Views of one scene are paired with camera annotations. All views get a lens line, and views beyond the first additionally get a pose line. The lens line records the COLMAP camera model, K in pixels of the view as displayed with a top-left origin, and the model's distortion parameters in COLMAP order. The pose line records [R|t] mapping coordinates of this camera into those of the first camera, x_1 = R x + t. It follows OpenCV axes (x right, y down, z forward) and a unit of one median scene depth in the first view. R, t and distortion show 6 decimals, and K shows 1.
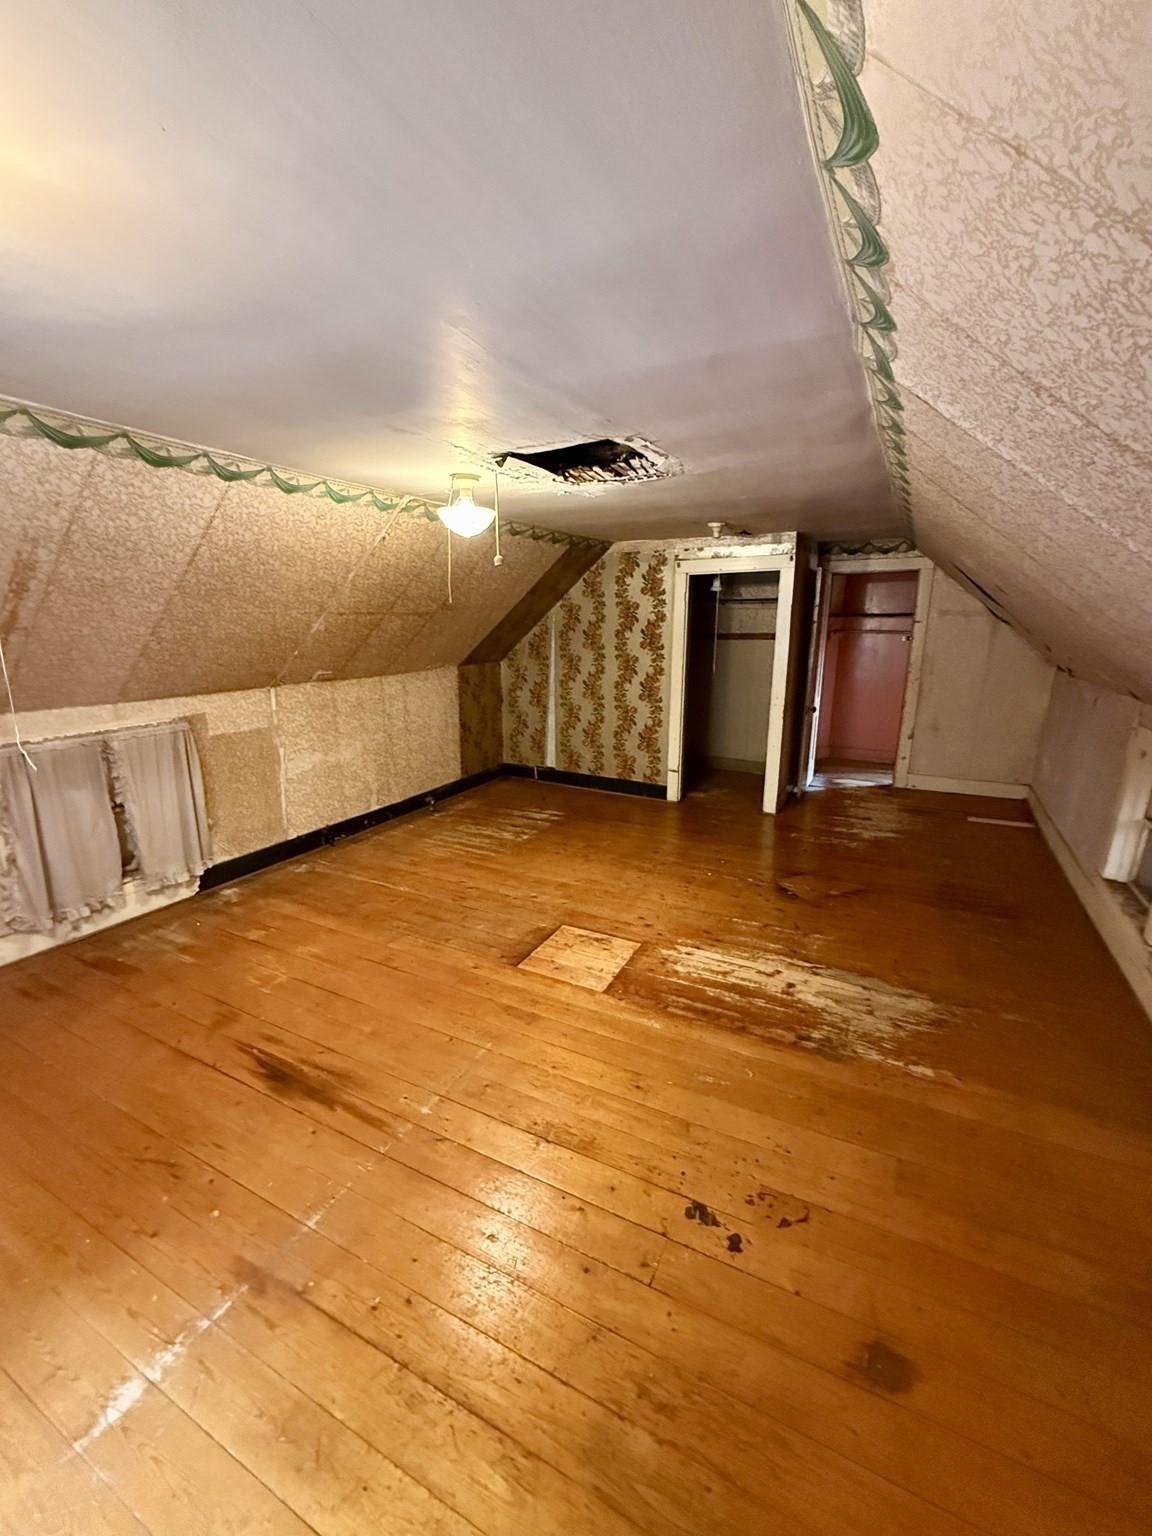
lens RADIAL K [[626.2, 0, 584.3], [0, 626.2, 769.8], [0, 0, 1]] dist [0.013986, -0.000058]
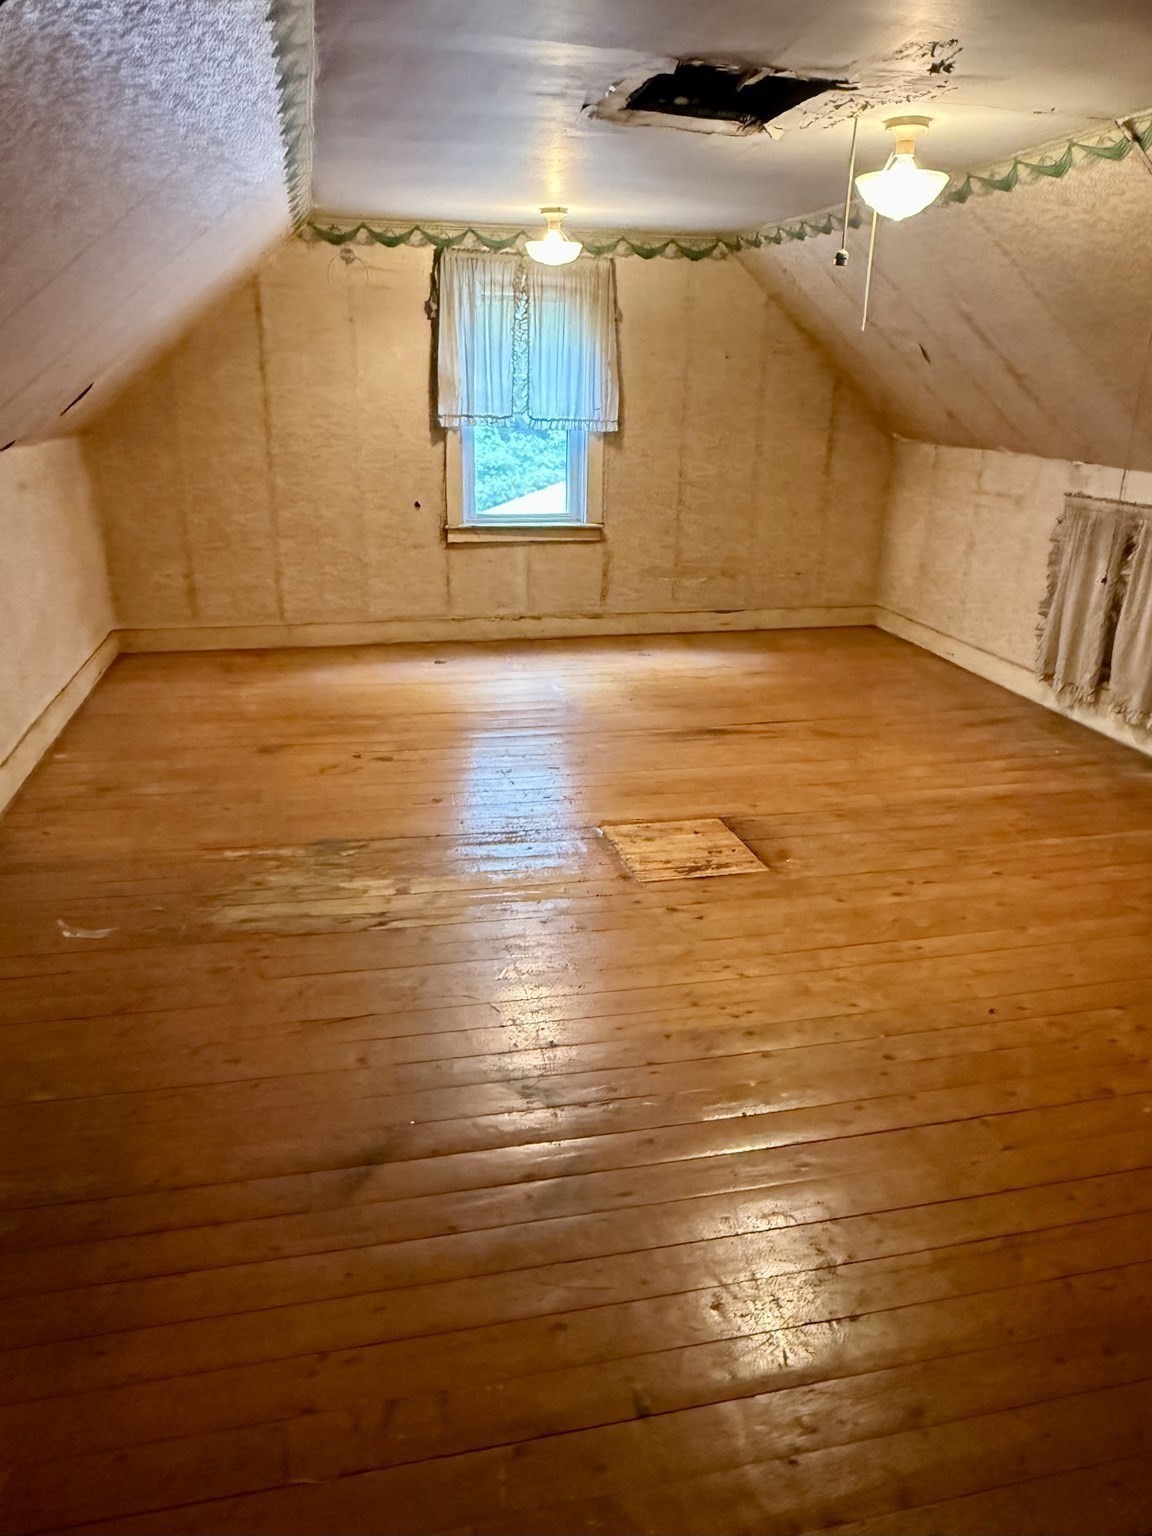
lens RADIAL K [[1039.9, 0, 573.4], [0, 1039.9, 768.4], [0, 0, 1]] dist [-0.007314, 0.001681]
pose [[-0.752837, 0.215365, -0.621977, 0.768201], [-0.175165, 0.845325, 0.504720, -0.335053], [0.634472, 0.488920, -0.598667, 1.534125]]
